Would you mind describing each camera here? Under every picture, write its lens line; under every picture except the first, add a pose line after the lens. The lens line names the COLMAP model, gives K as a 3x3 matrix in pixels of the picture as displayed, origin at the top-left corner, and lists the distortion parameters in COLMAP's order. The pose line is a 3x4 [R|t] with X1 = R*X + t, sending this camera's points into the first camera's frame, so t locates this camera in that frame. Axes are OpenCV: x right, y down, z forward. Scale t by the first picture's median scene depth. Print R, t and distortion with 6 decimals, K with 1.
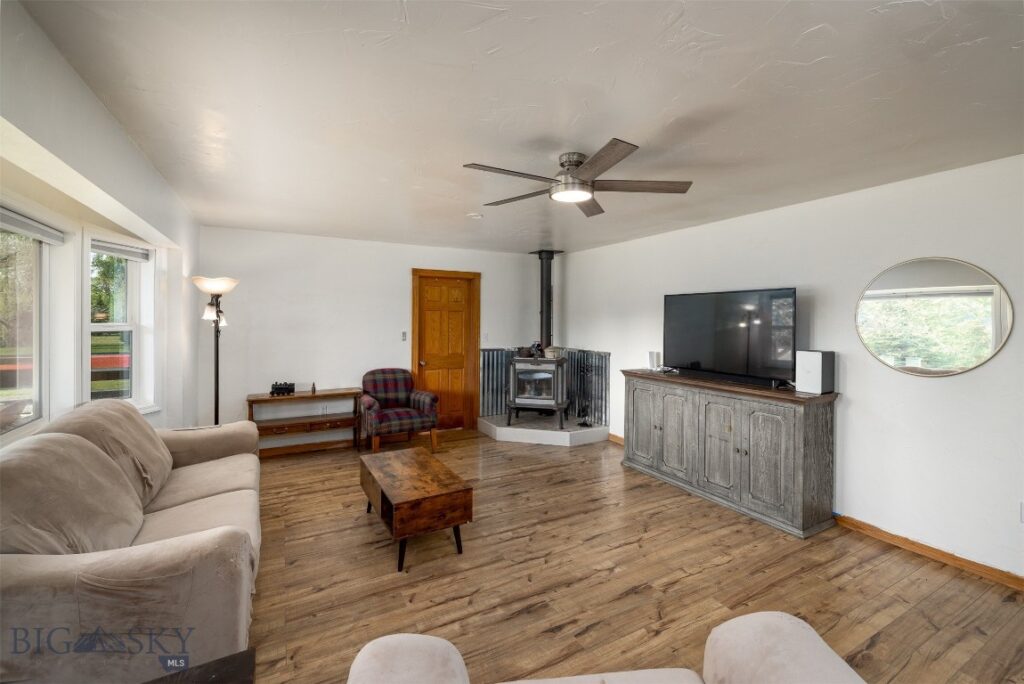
lens RADIAL K [[436.4, 0, 526.8], [0, 436.4, 321.4], [0, 0, 1]] dist [0.001983, -0.001441]
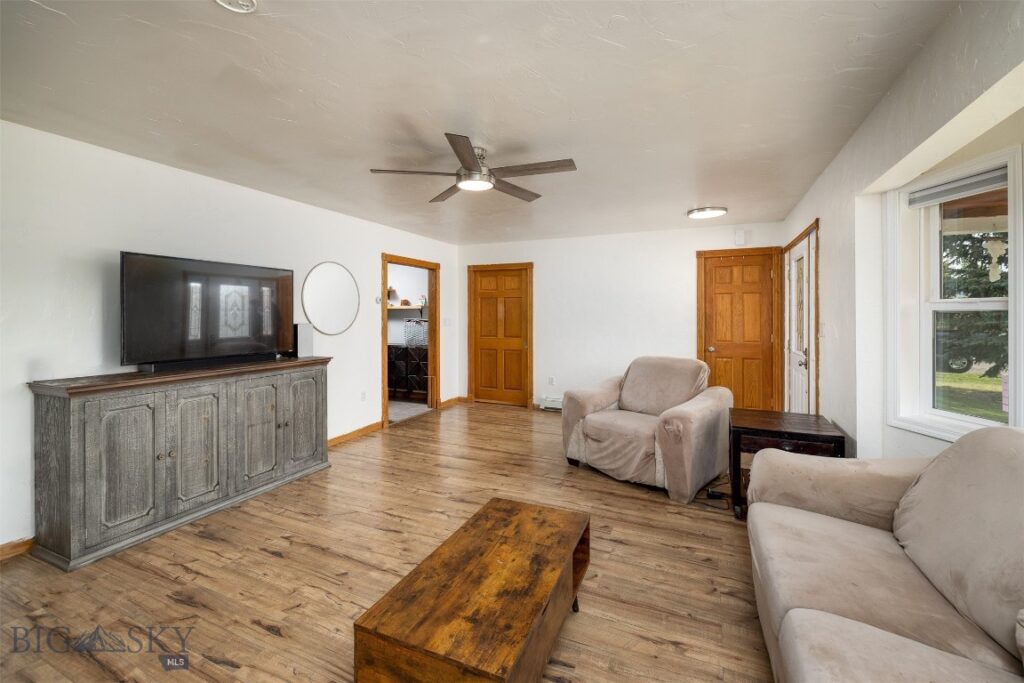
lens RADIAL K [[436.4, 0, 496.5], [0, 436.4, 314.4], [0, 0, 1]] dist [0.001983, -0.001441]
pose [[-0.566550, -0.007131, 0.823996, -0.614787], [-0.004218, 0.999975, 0.005754, 0.030494], [-0.824017, -0.000215, -0.566566, 1.132835]]
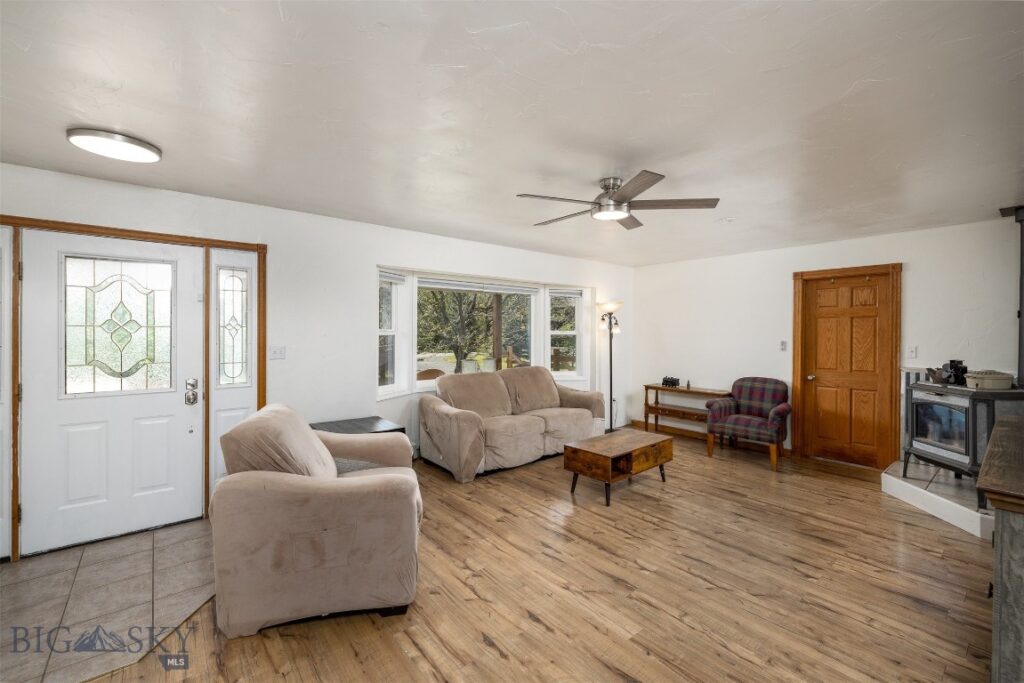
lens RADIAL K [[436.4, 0, 502.2], [0, 436.4, 334.3], [0, 0, 1]] dist [0.001983, -0.001441]
pose [[0.159351, 0.001222, -0.987221, 0.846739], [-0.004292, 0.999991, 0.000545, 0.016707], [0.987213, 0.004150, 0.159355, 0.377846]]
